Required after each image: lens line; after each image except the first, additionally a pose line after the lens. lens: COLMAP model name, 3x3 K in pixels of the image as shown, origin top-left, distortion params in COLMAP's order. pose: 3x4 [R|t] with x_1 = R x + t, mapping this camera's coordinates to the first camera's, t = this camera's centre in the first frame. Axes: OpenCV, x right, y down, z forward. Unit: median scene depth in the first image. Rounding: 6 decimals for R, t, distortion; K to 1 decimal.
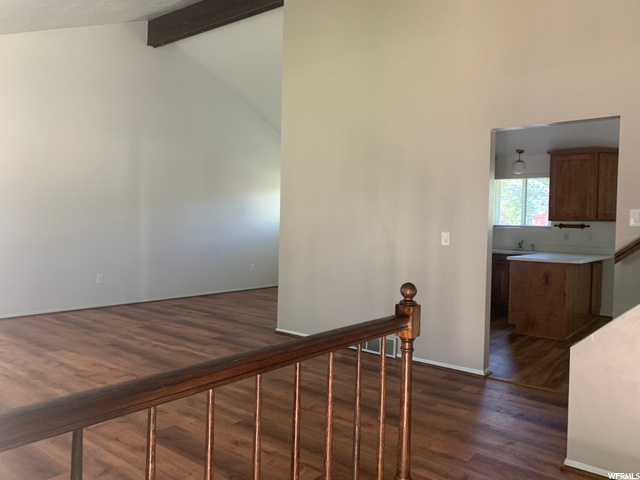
lens RADIAL K [[494.1, 0, 318.7], [0, 494.1, 229.2], [0, 0, 1]] dist [0.049649, -0.064385]
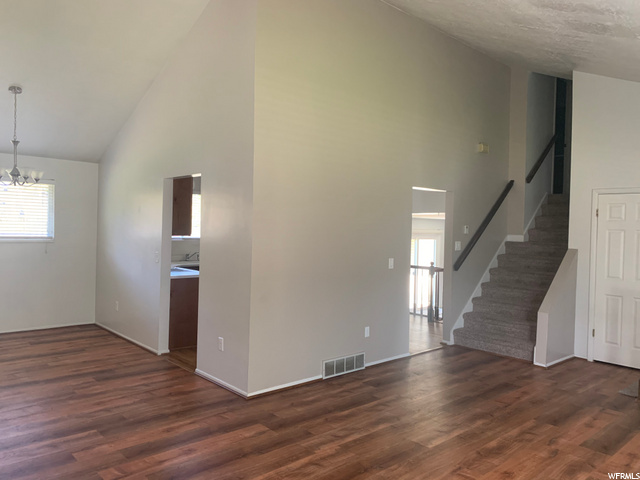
lens RADIAL K [[494.1, 0, 318.7], [0, 494.1, 229.2], [0, 0, 1]] dist [0.049649, -0.064385]
pose [[0.163723, -0.026143, 0.986160, -0.999405], [-0.007650, 0.999585, 0.027769, -0.098571], [-0.986477, -0.012091, 0.163455, 0.915685]]
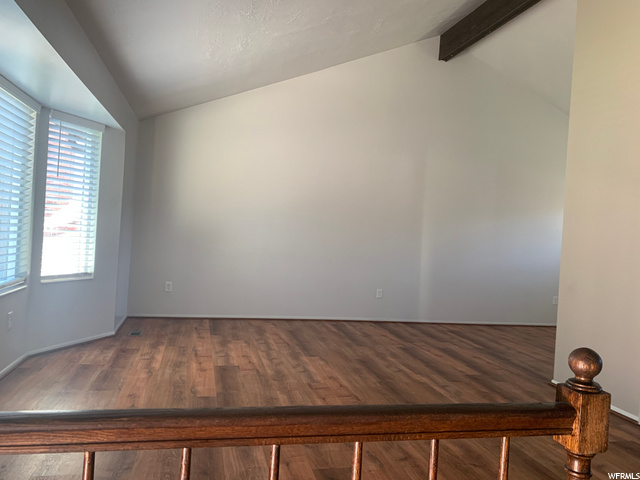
lens RADIAL K [[494.1, 0, 318.7], [0, 494.1, 229.2], [0, 0, 1]] dist [0.049649, -0.064385]
pose [[0.792667, 0.021976, -0.609258, 0.115977], [-0.049671, 0.998356, -0.028613, 0.003732], [0.607628, 0.052943, 0.792456, 0.161154]]
